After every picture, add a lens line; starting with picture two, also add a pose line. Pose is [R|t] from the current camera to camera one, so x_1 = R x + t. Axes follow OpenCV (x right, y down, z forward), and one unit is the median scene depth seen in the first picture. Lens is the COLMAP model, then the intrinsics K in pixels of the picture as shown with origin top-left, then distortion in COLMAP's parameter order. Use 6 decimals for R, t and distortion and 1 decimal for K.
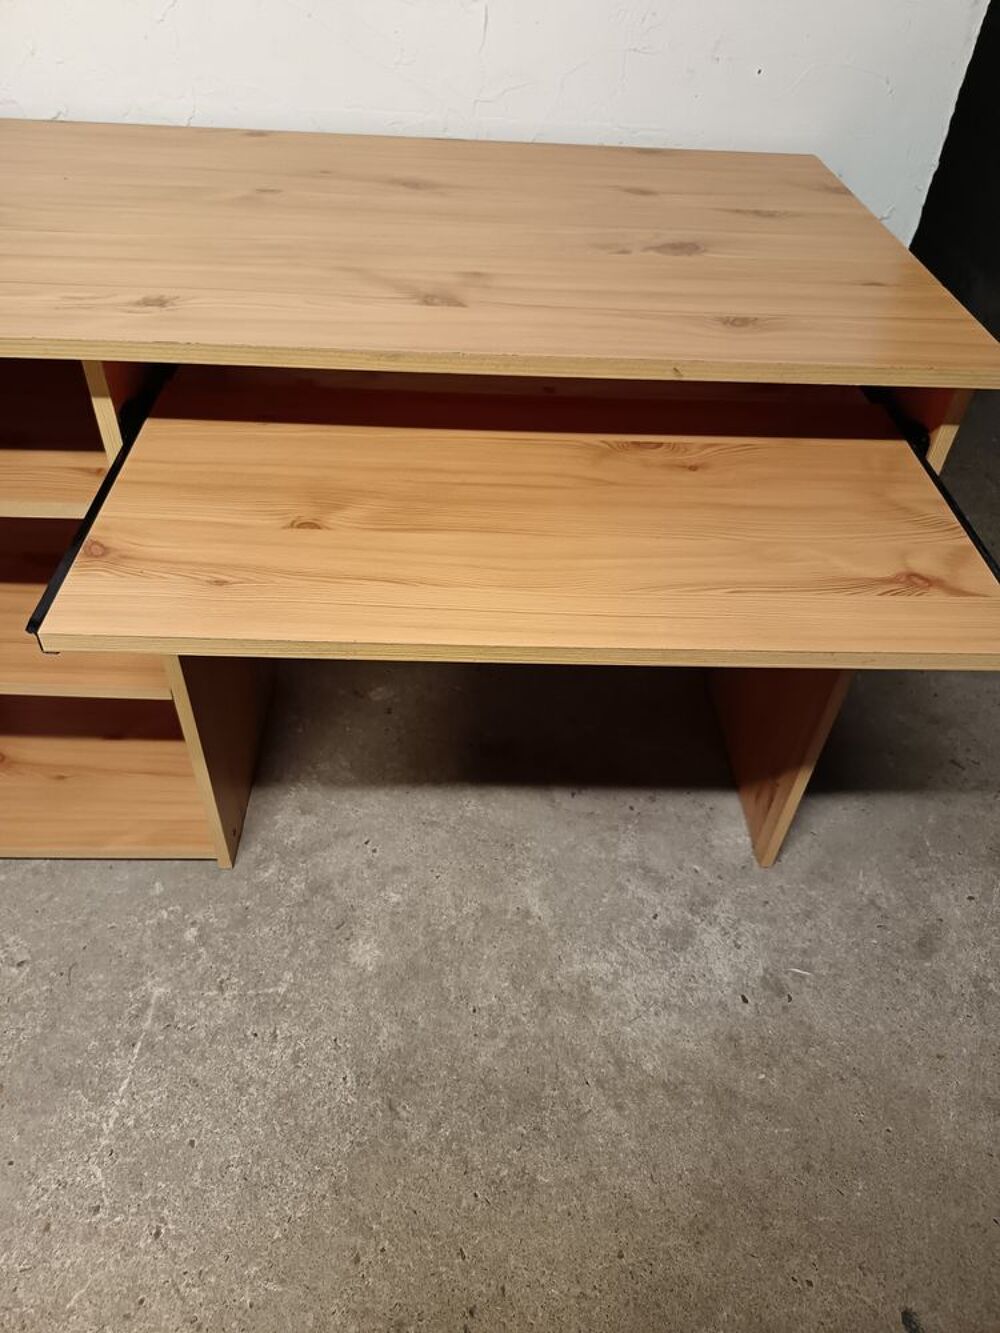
lens RADIAL K [[937.1, 0, 508.6], [0, 937.1, 667.9], [0, 0, 1]] dist [0.036283, -0.060864]
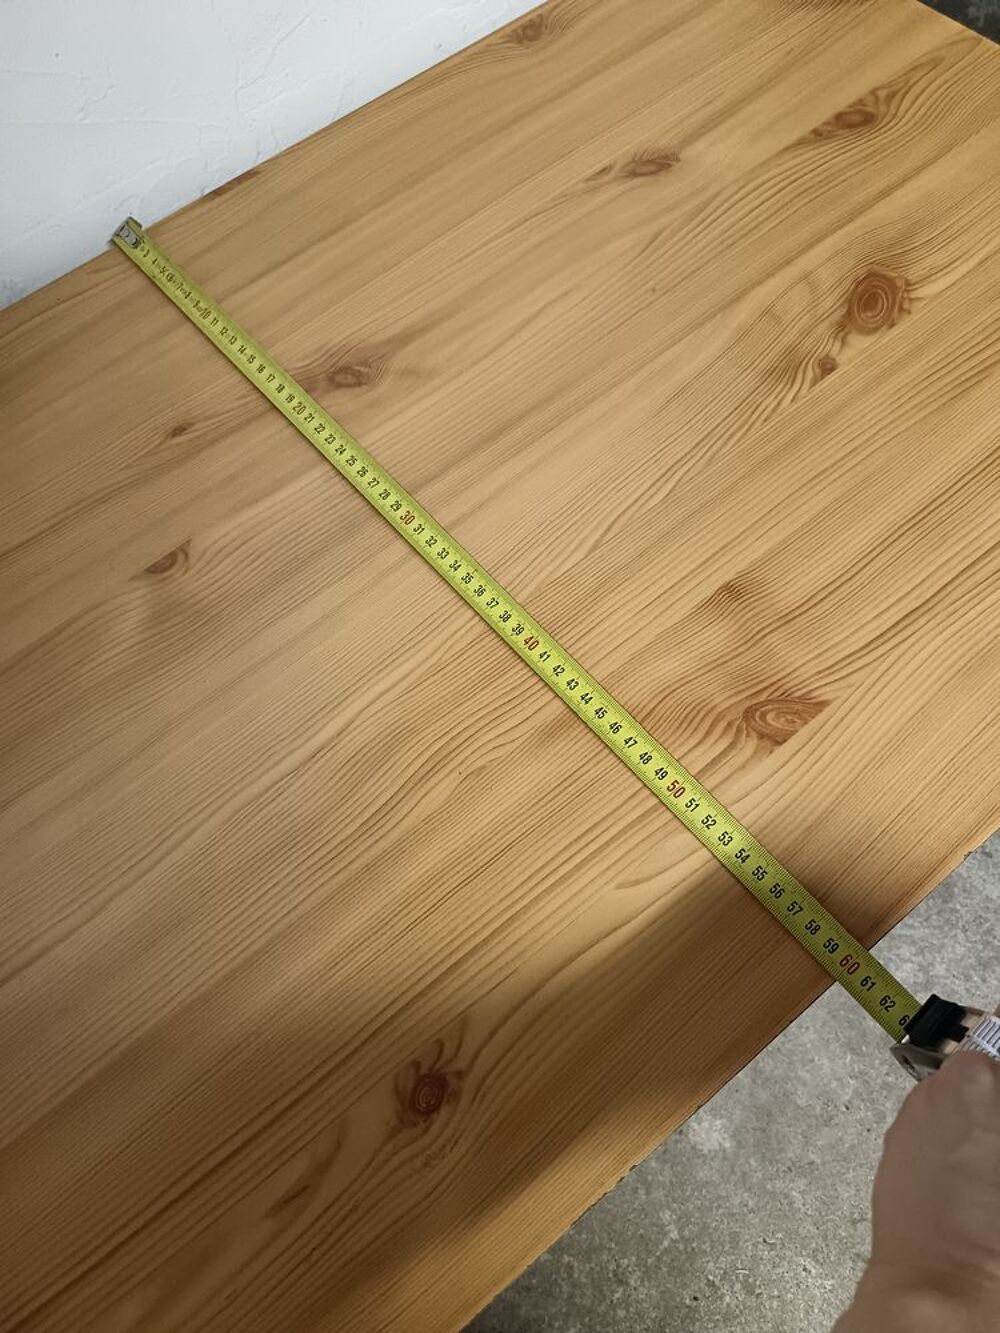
lens RADIAL K [[944.7, 0, 506.5], [0, 944.7, 662.1], [0, 0, 1]] dist [-0.002199, -0.001975]
pose [[0.797193, -0.582718, 0.157872, -0.185809], [0.484351, 0.773414, 0.408944, -0.492654], [-0.360399, -0.249541, 0.898800, 0.378444]]
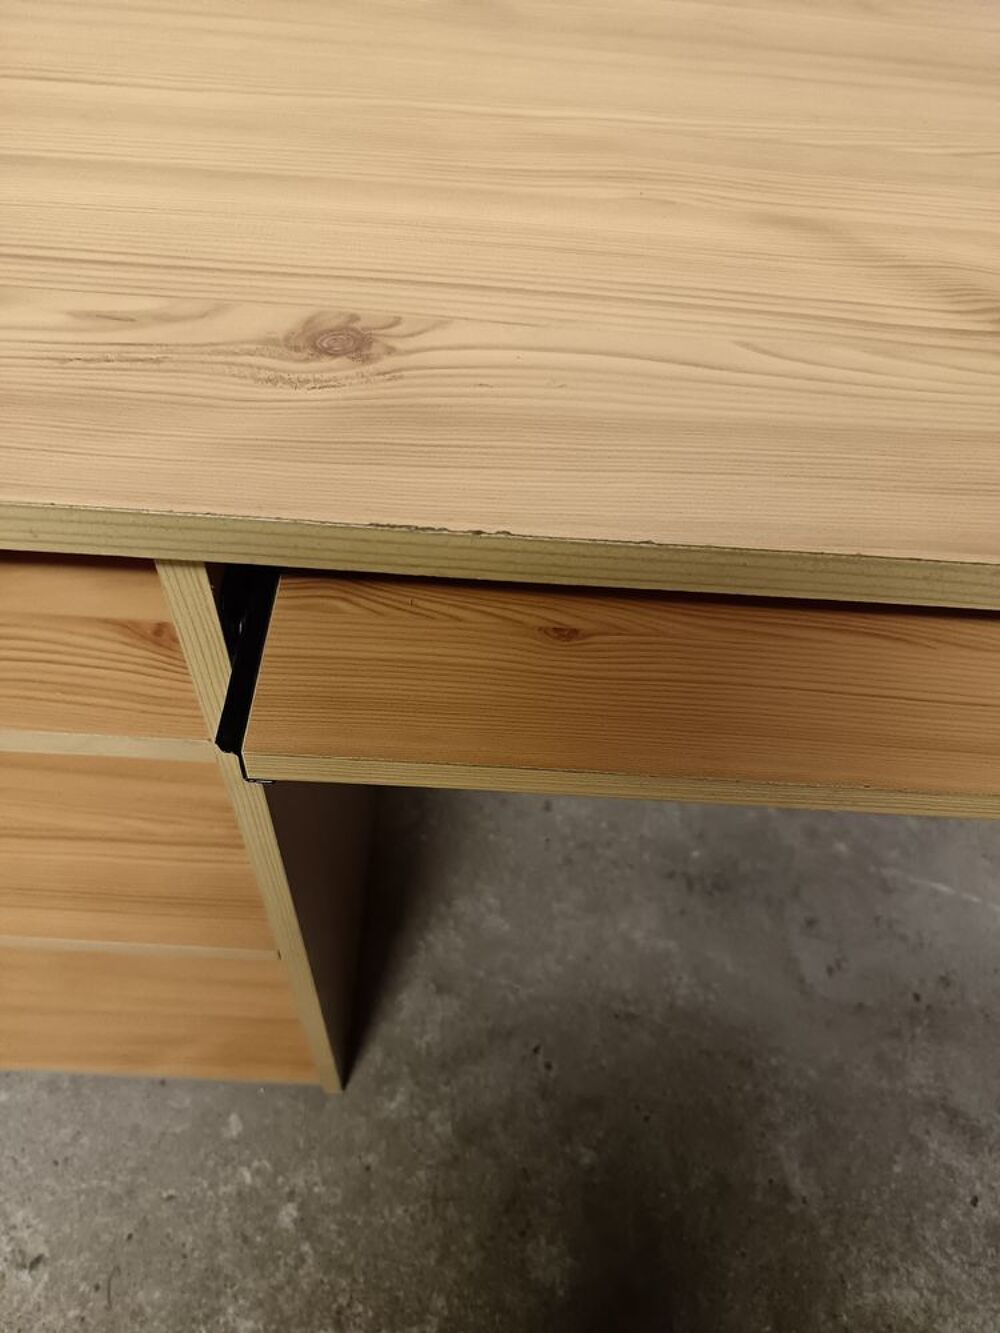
lens RADIAL K [[955.6, 0, 503.6], [0, 955.6, 668.2], [0, 0, 1]] dist [-0.008402, -0.001776]
pose [[0.998574, 0.051441, -0.014292, -0.196778], [-0.048359, 0.984910, 0.166172, -0.214358], [0.022624, -0.165244, 0.985993, 0.408851]]
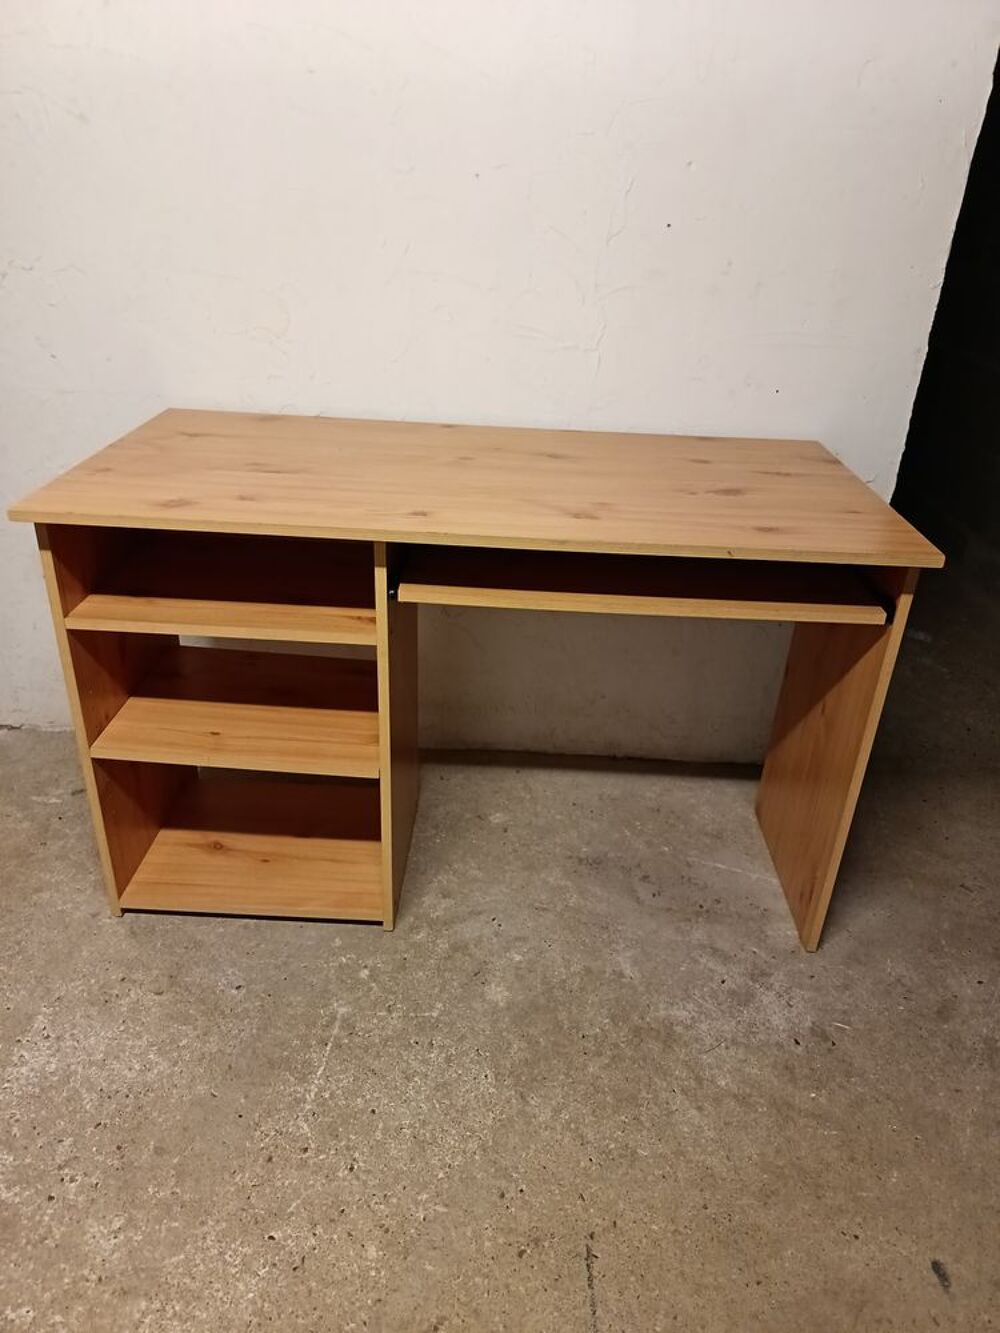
lens RADIAL K [[929.9, 0, 506.2], [0, 929.9, 664.7], [0, 0, 1]] dist [0.041926, -0.062126]
pose [[0.998261, 0.020164, -0.055392, -0.077464], [-0.034217, 0.963379, -0.265951, 0.207915], [0.048000, 0.267384, 0.962394, -0.354023]]
